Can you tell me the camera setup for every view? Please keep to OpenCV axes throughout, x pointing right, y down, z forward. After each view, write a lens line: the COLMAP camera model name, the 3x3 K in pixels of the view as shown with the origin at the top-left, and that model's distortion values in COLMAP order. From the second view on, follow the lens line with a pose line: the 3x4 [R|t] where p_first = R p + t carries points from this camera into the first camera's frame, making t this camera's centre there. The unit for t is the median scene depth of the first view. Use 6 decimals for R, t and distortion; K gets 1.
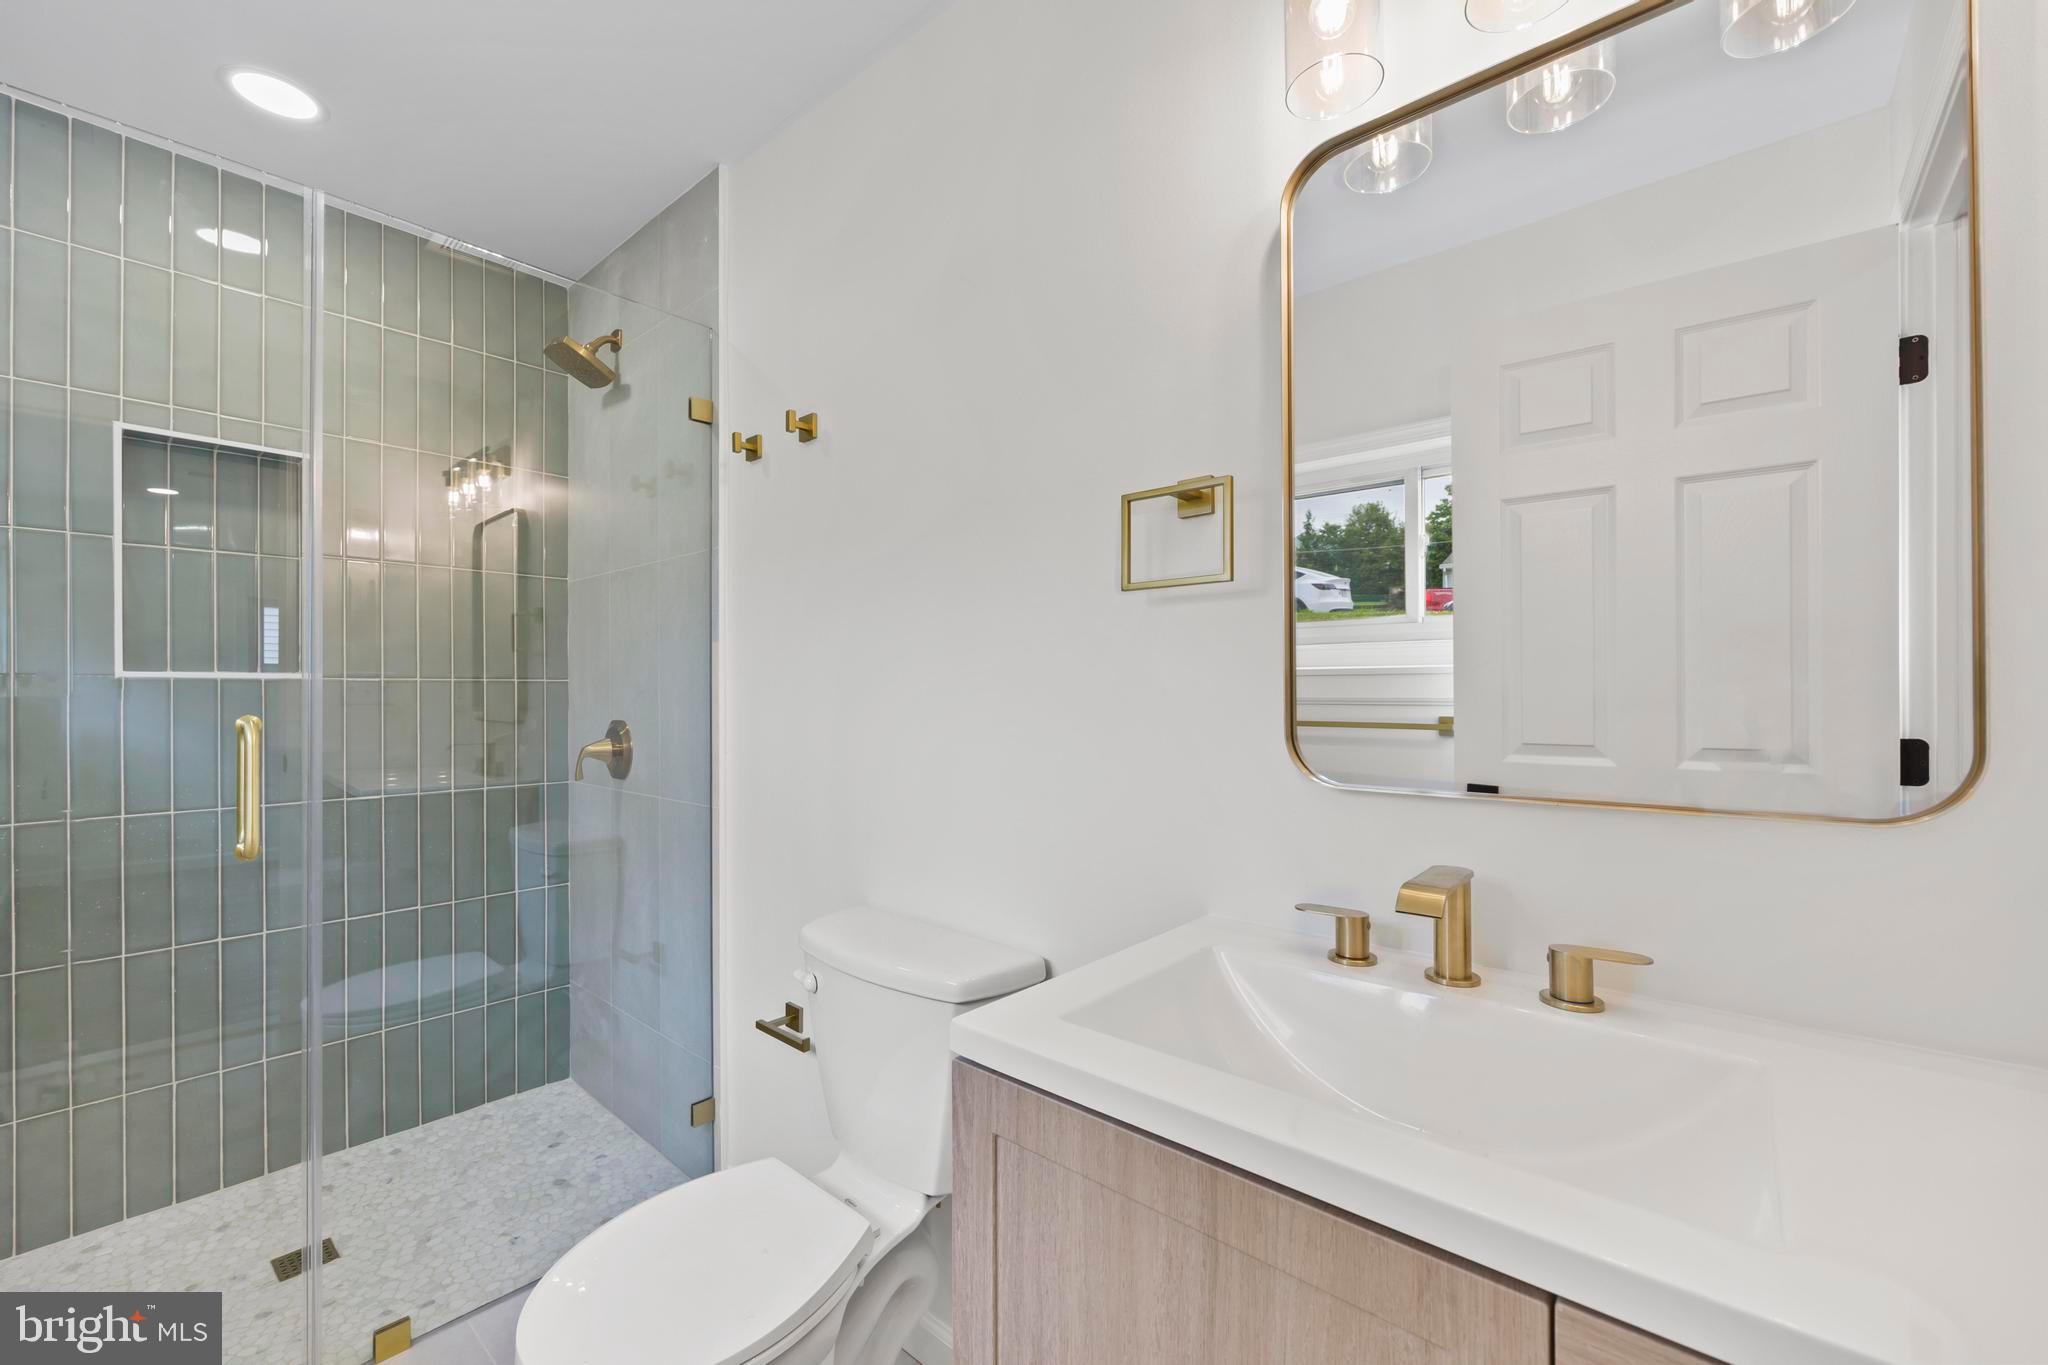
lens RADIAL K [[820.0, 0, 1024.3], [0, 820.0, 688.0], [0, 0, 1]] dist [-0.003518, 0.000267]
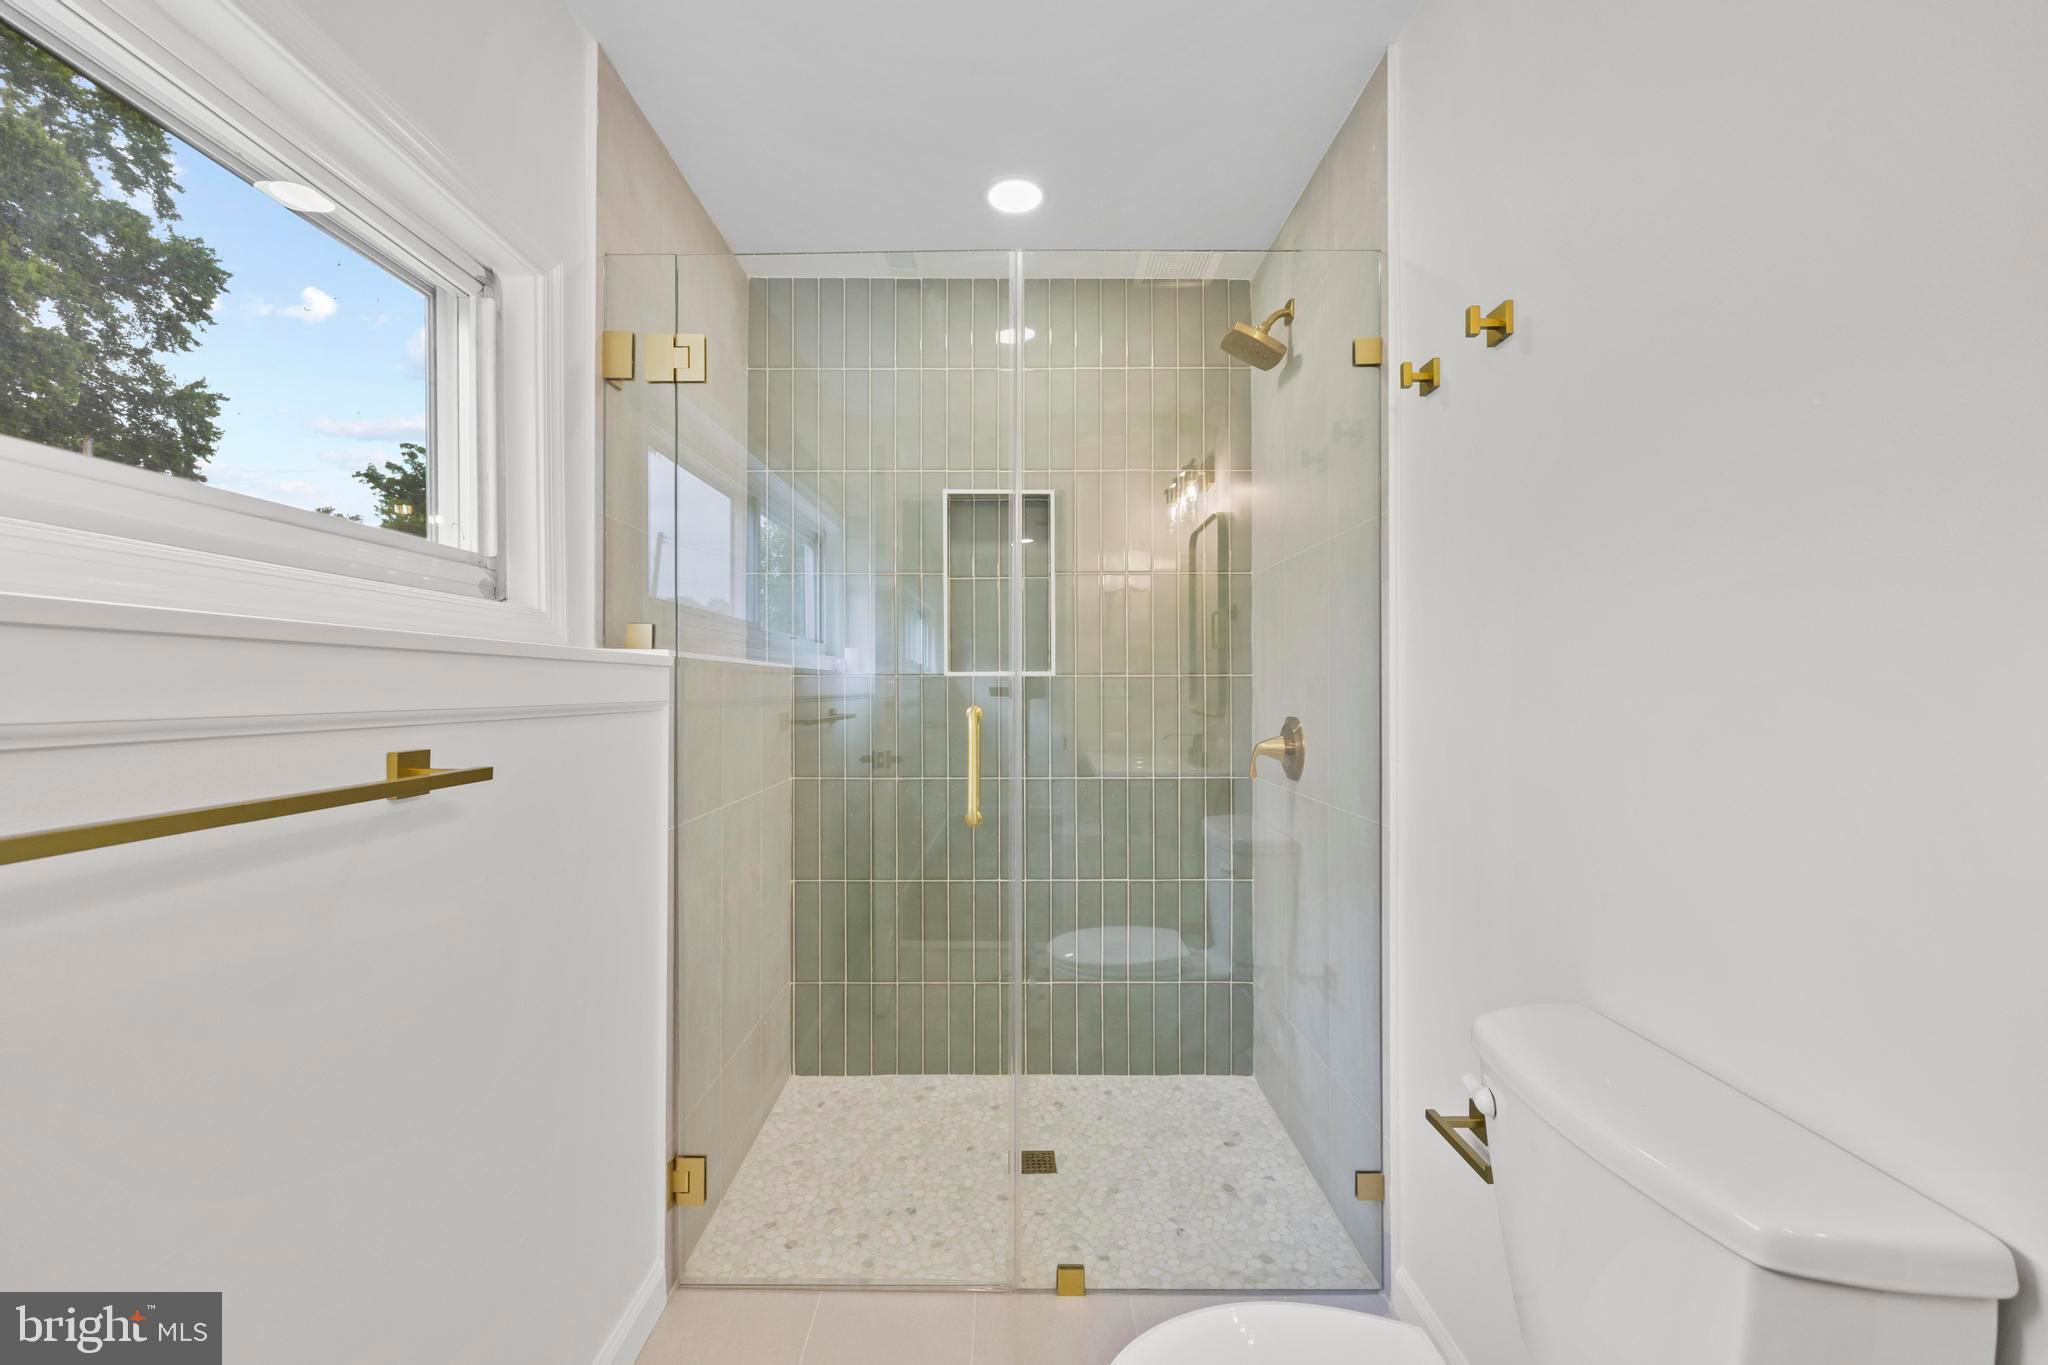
lens RADIAL K [[812.4, 0, 1022.2], [0, 812.4, 687.9], [0, 0, 1]] dist [-0.001198, -0.005777]
pose [[0.660579, -0.000029, -0.750757, -0.002379], [0.003952, 0.999986, 0.003438, 0.001847], [0.750746, -0.005238, 0.660570, 0.161375]]
